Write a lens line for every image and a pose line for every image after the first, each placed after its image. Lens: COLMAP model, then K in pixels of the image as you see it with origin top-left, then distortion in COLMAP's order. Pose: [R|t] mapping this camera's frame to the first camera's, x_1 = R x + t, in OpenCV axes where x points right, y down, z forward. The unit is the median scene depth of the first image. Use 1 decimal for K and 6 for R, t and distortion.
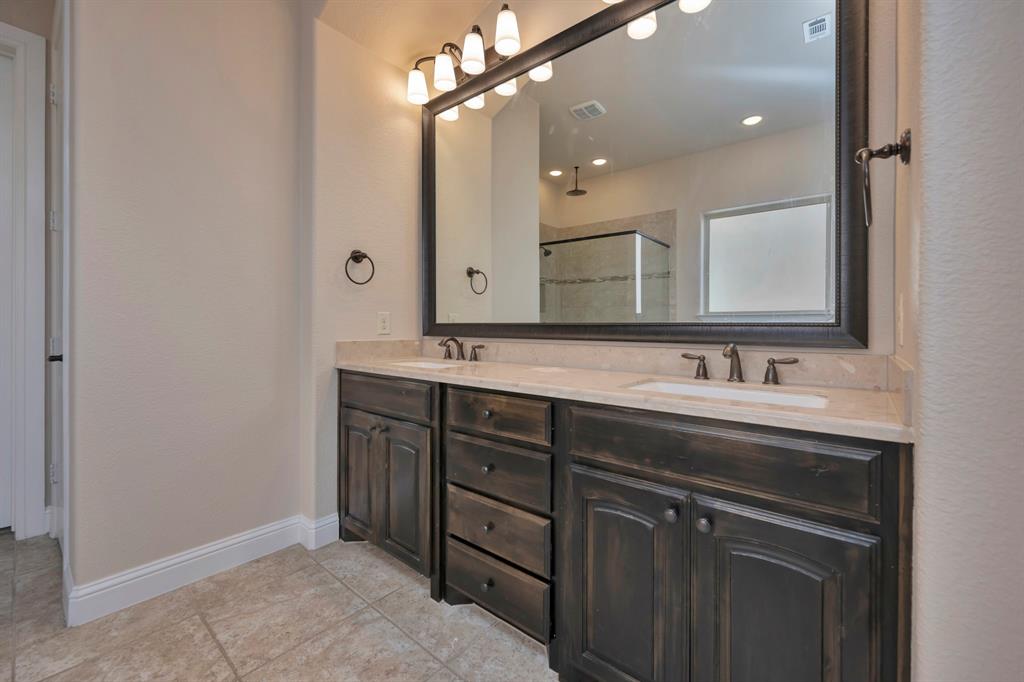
lens RADIAL K [[411.8, 0, 514.0], [0, 411.8, 325.8], [0, 0, 1]] dist [0.001387, -0.000030]
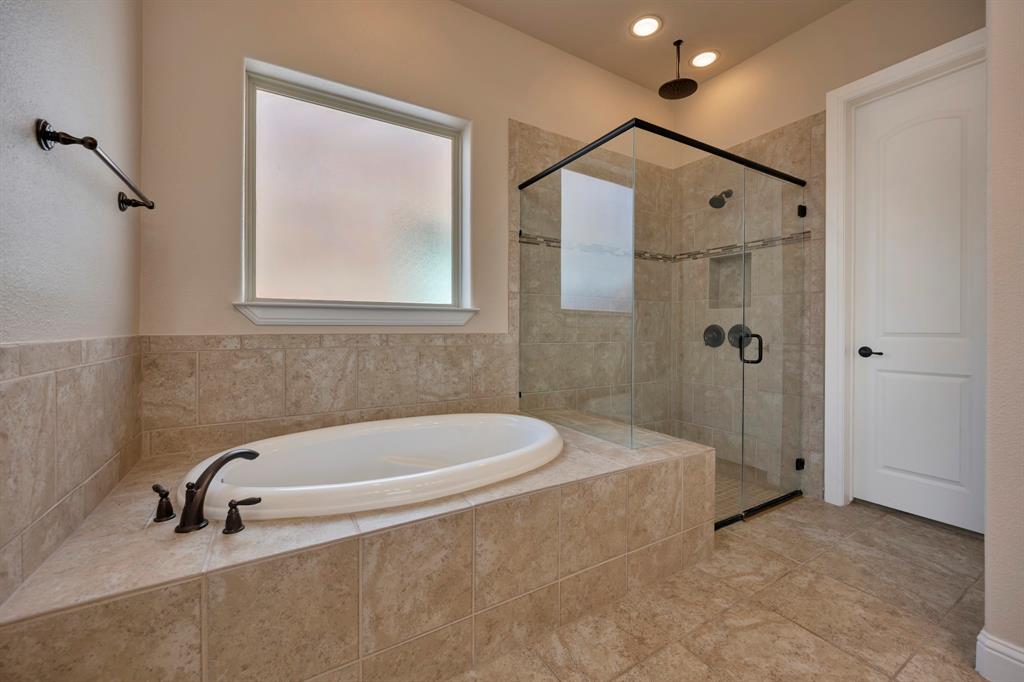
lens RADIAL K [[407.1, 0, 513.6], [0, 407.1, 329.8], [0, 0, 1]] dist [-0.000855, -0.000203]
pose [[-0.332560, -0.002970, -0.943077, 0.063976], [-0.003158, 0.999993, -0.002035, 0.003372], [0.943077, 0.002301, -0.332567, 0.305698]]
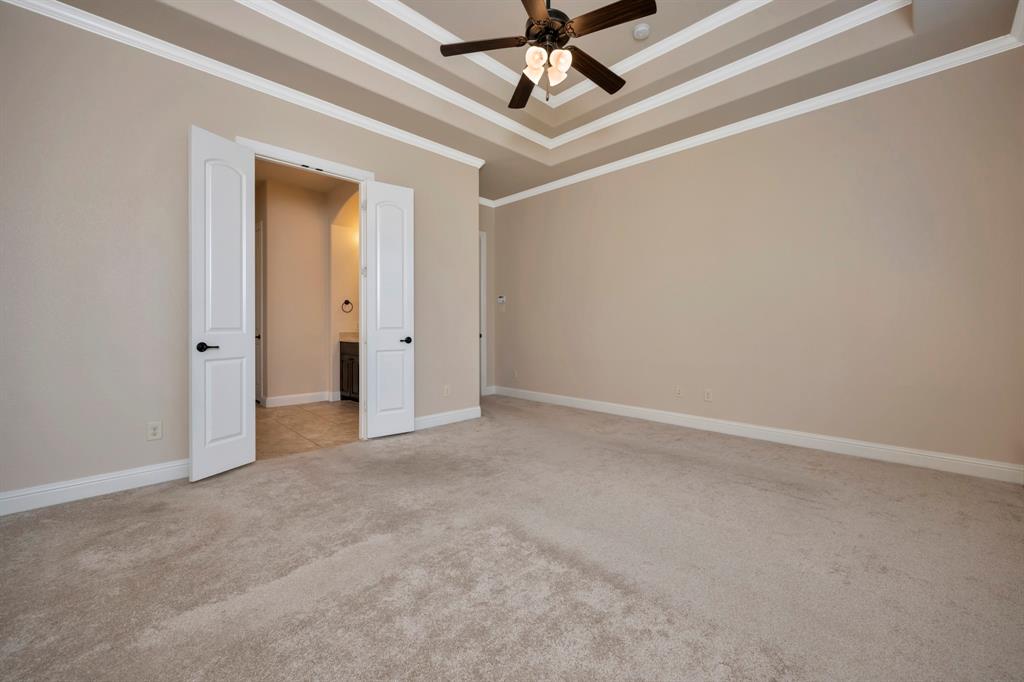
lens RADIAL K [[410.7, 0, 513.9], [0, 410.7, 332.4], [0, 0, 1]] dist [-0.001644, -0.000131]
pose [[0.995263, -0.000358, -0.097221, 1.281510], [0.001015, 0.999977, 0.006705, 0.027626], [0.097217, -0.006771, 0.995240, -2.098597]]
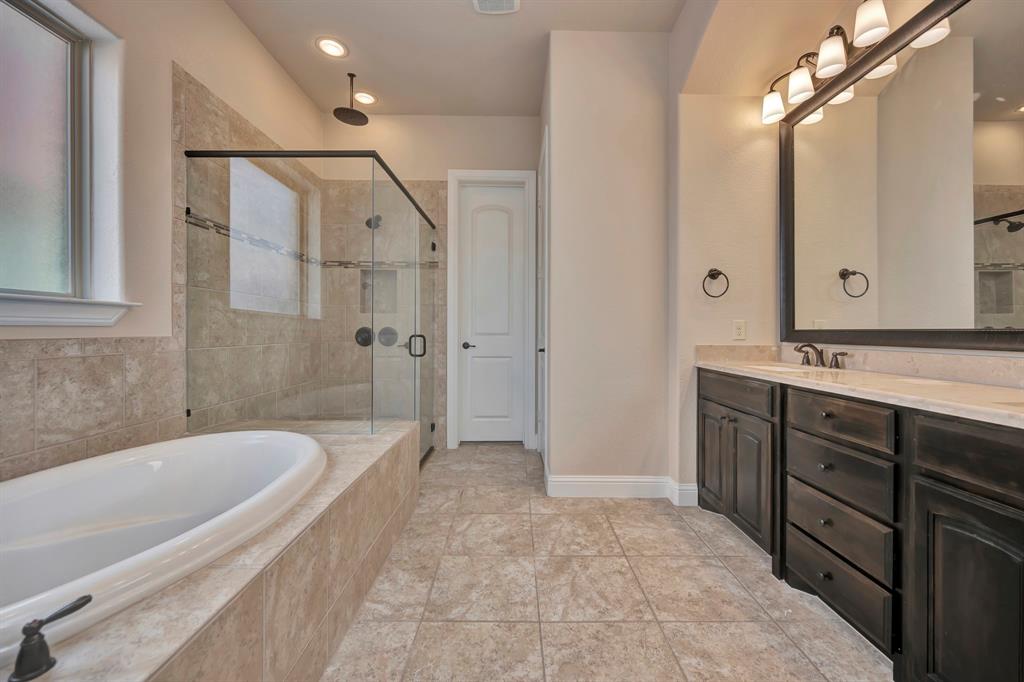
lens RADIAL K [[410.7, 0, 513.9], [0, 410.7, 332.4], [0, 0, 1]] dist [-0.001644, -0.000131]
pose [[0.639799, 0.001317, -0.768541, 0.196879], [-0.000414, 0.999999, 0.001369, -0.000750], [0.768542, -0.000557, 0.639799, -0.246371]]
